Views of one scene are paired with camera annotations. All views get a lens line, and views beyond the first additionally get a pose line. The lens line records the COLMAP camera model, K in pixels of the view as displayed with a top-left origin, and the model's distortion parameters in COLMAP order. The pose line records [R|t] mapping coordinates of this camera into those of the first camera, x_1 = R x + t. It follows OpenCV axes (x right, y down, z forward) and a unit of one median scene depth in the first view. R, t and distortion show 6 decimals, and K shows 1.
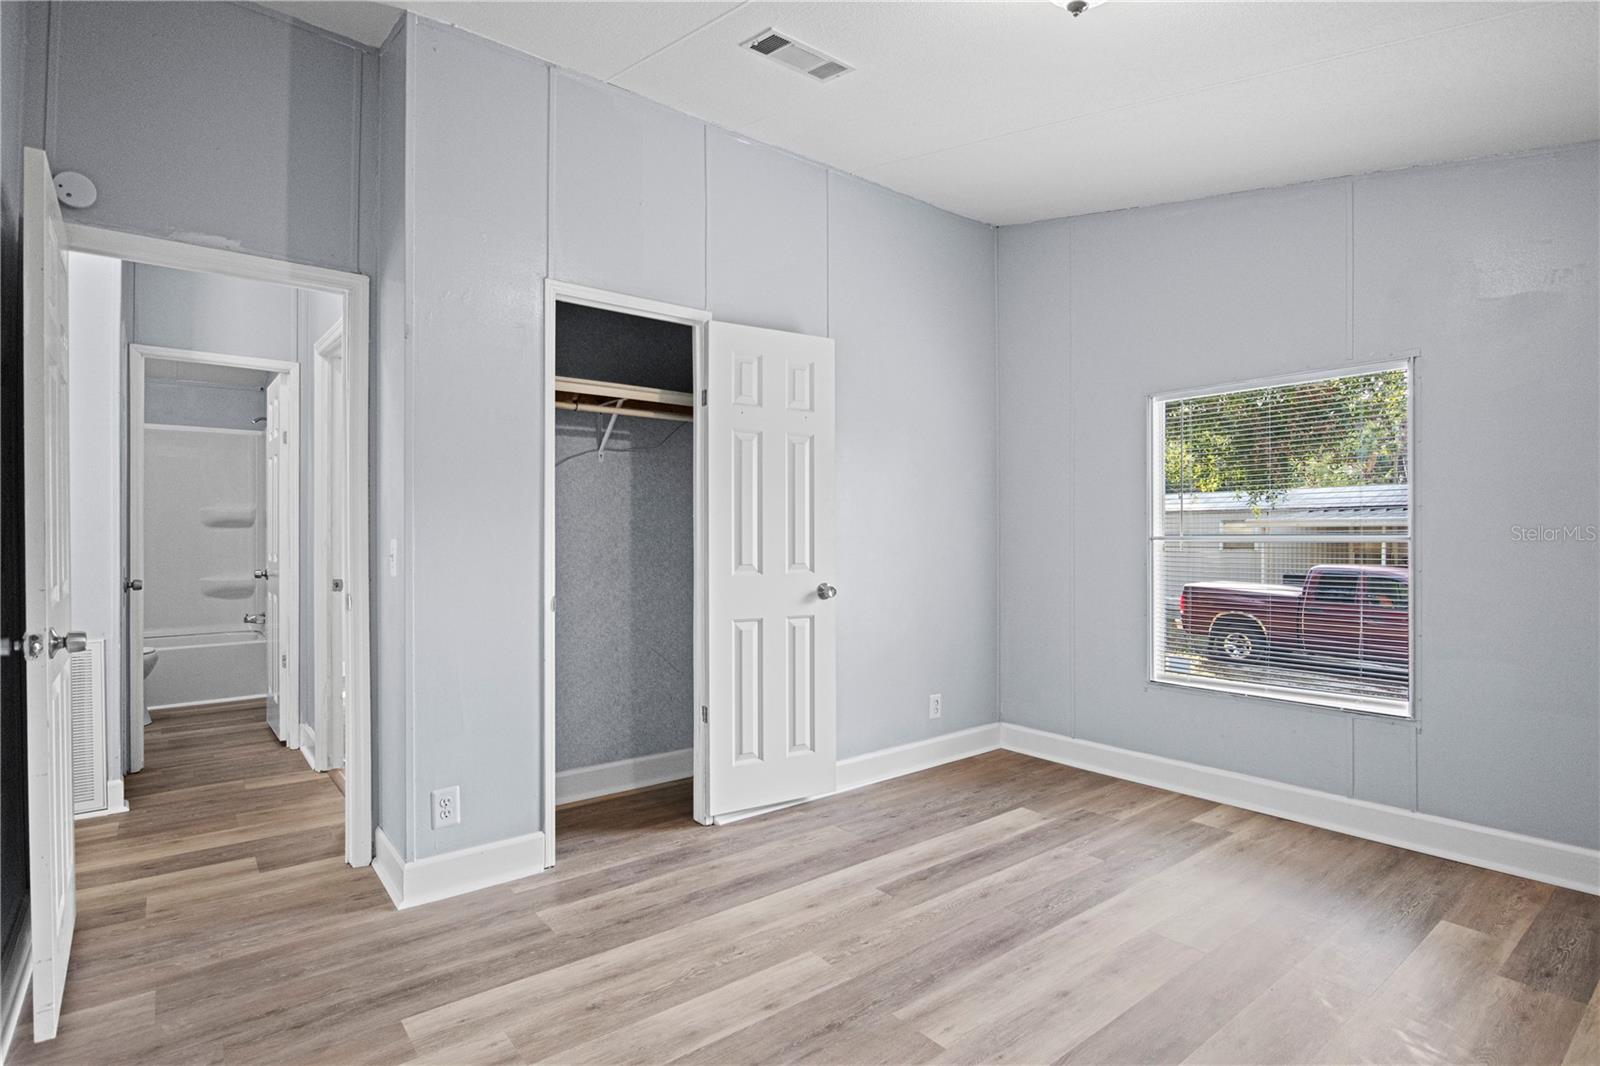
lens RADIAL K [[804.6, 0, 811.0], [0, 804.6, 534.1], [0, 0, 1]] dist [-0.006320, -0.001851]
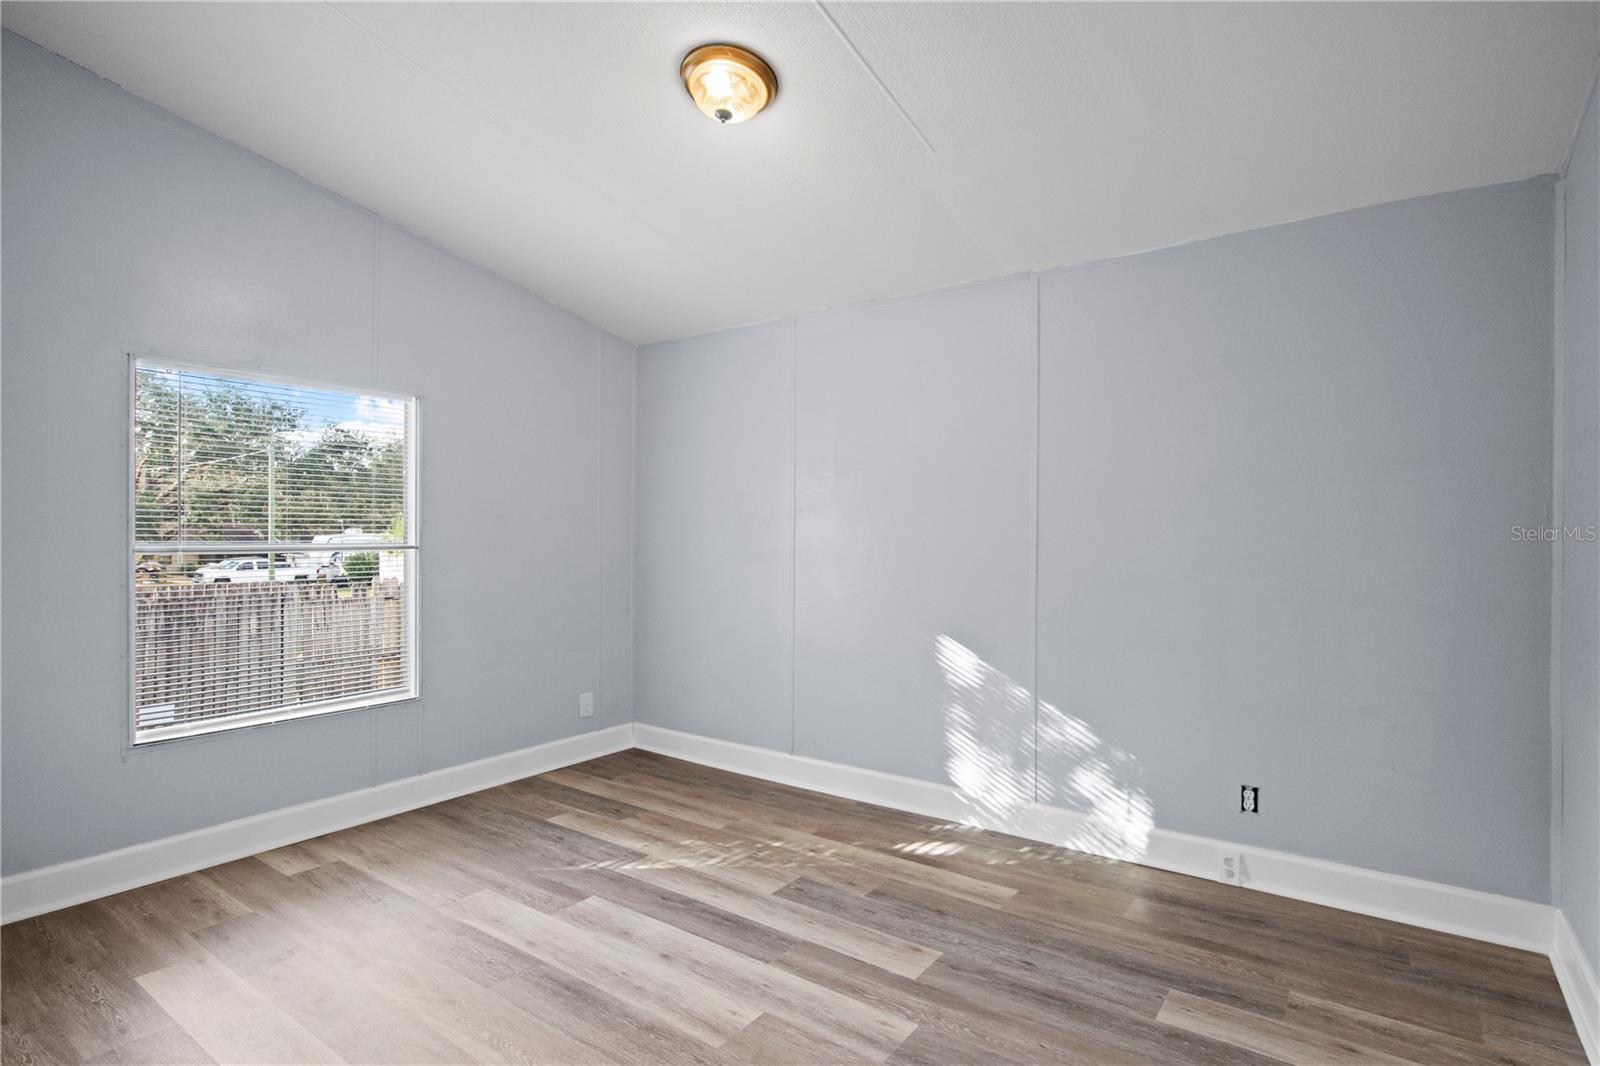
lens RADIAL K [[804.6, 0, 806.0], [0, 804.6, 535.9], [0, 0, 1]] dist [-0.006320, -0.001851]
pose [[-0.270402, 0.005091, 0.962734, -0.537874], [-0.001003, 0.999984, -0.005569, -0.006630], [-0.962747, -0.002471, -0.270393, 0.728083]]
